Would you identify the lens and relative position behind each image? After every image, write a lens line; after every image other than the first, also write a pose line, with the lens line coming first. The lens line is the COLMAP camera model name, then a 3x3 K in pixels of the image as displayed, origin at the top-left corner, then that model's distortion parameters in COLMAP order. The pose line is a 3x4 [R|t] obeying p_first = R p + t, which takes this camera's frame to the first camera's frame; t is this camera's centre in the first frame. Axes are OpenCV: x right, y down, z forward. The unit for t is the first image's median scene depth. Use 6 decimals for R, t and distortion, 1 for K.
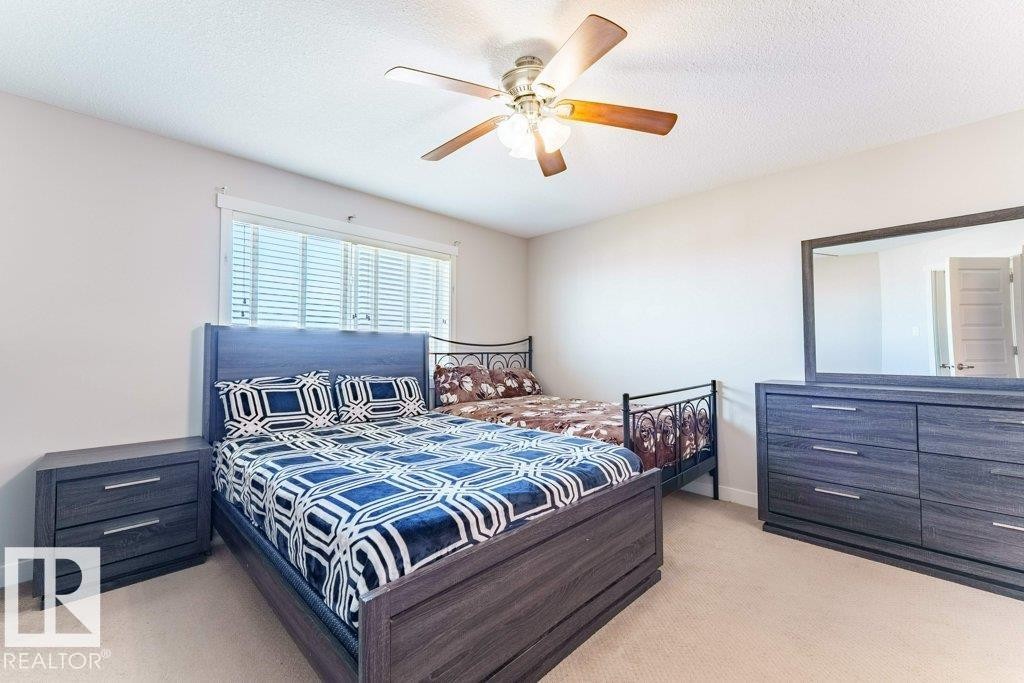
lens RADIAL K [[413.6, 0, 515.7], [0, 413.6, 332.0], [0, 0, 1]] dist [-0.001601, -0.000244]
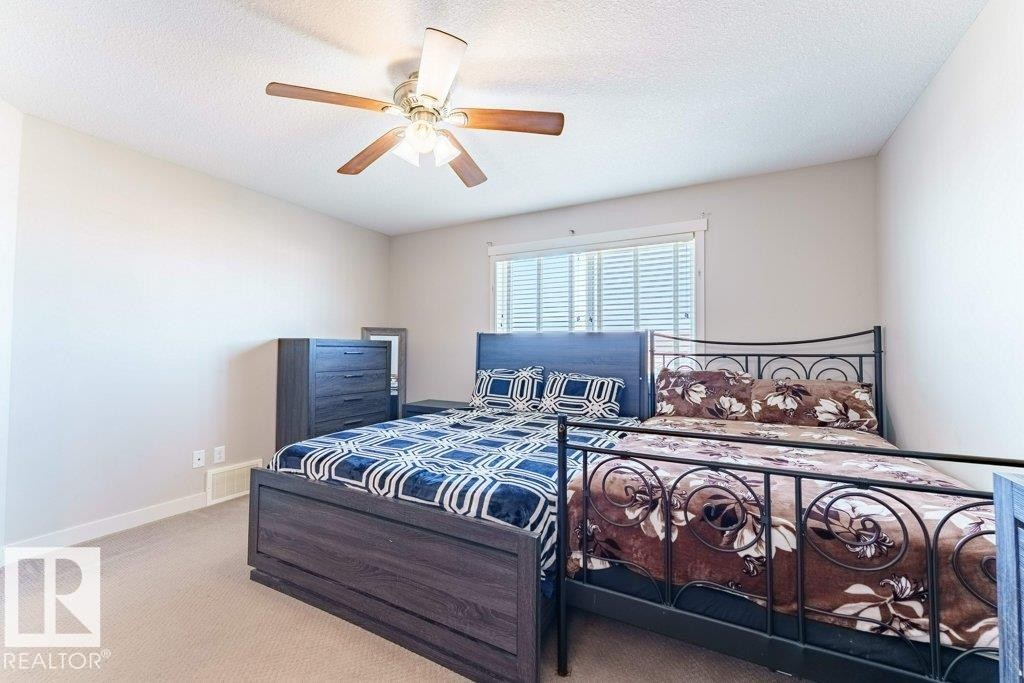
lens RADIAL K [[413.6, 0, 508.7], [0, 413.6, 340.1], [0, 0, 1]] dist [-0.001601, -0.000244]
pose [[0.280749, -0.022748, -0.959512, 0.547974], [0.035429, 0.999283, -0.013325, 0.022819], [0.959127, -0.030254, 0.281353, 0.458640]]
